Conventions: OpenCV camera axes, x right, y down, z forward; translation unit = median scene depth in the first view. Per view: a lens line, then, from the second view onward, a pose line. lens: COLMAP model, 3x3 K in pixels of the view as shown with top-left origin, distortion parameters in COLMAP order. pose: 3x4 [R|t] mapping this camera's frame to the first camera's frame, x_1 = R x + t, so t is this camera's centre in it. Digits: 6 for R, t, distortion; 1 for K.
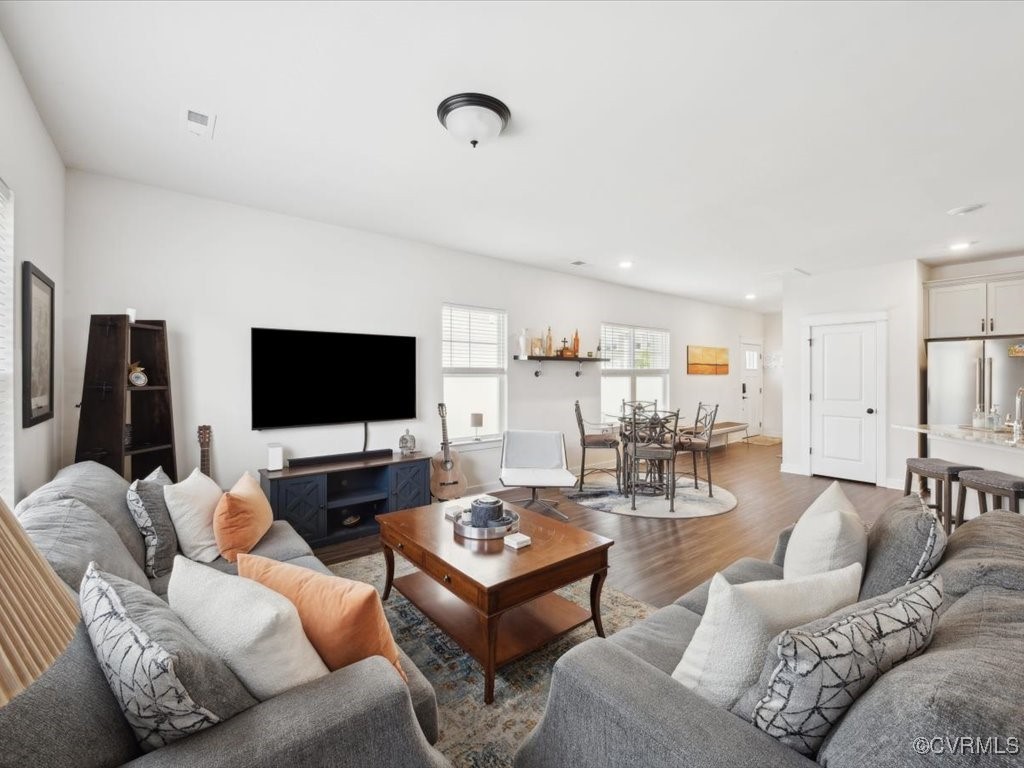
lens RADIAL K [[441.4, 0, 515.0], [0, 441.4, 376.7], [0, 0, 1]] dist [-0.005083, 0.000849]
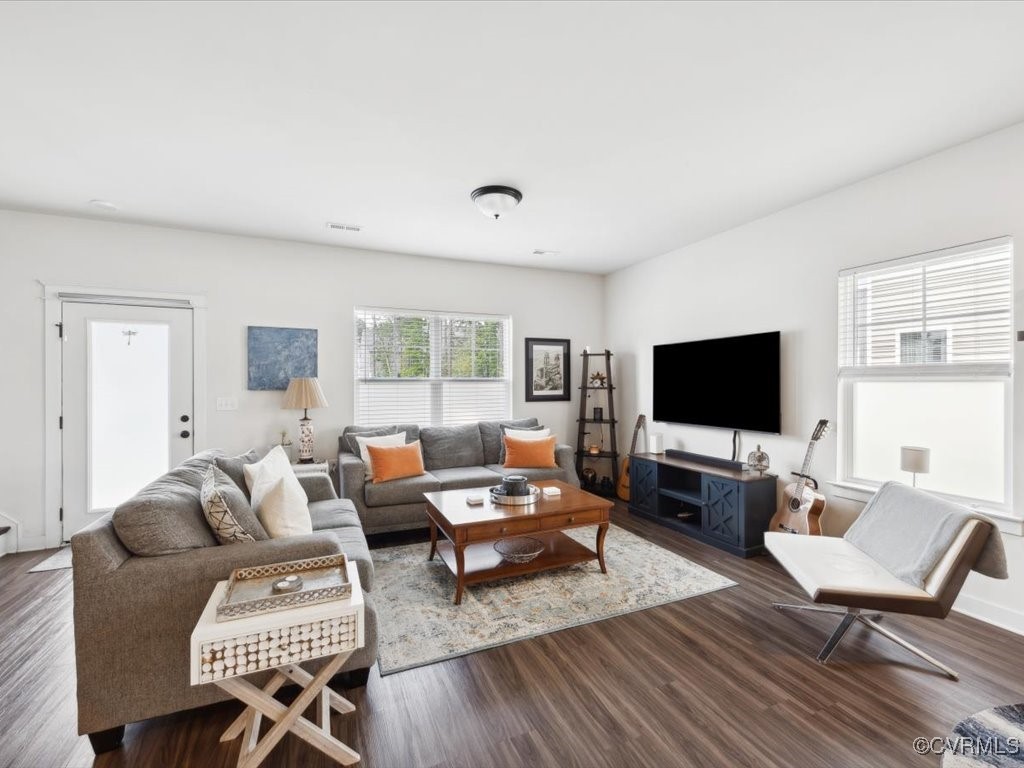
lens RADIAL K [[441.4, 0, 513.1], [0, 441.4, 384.0], [0, 0, 1]] dist [-0.005083, 0.000849]
pose [[-0.263055, -0.005034, -0.964768, 0.701401], [-0.007105, 0.999969, -0.003280, 0.011604], [0.964755, 0.005991, -0.263082, 0.792937]]
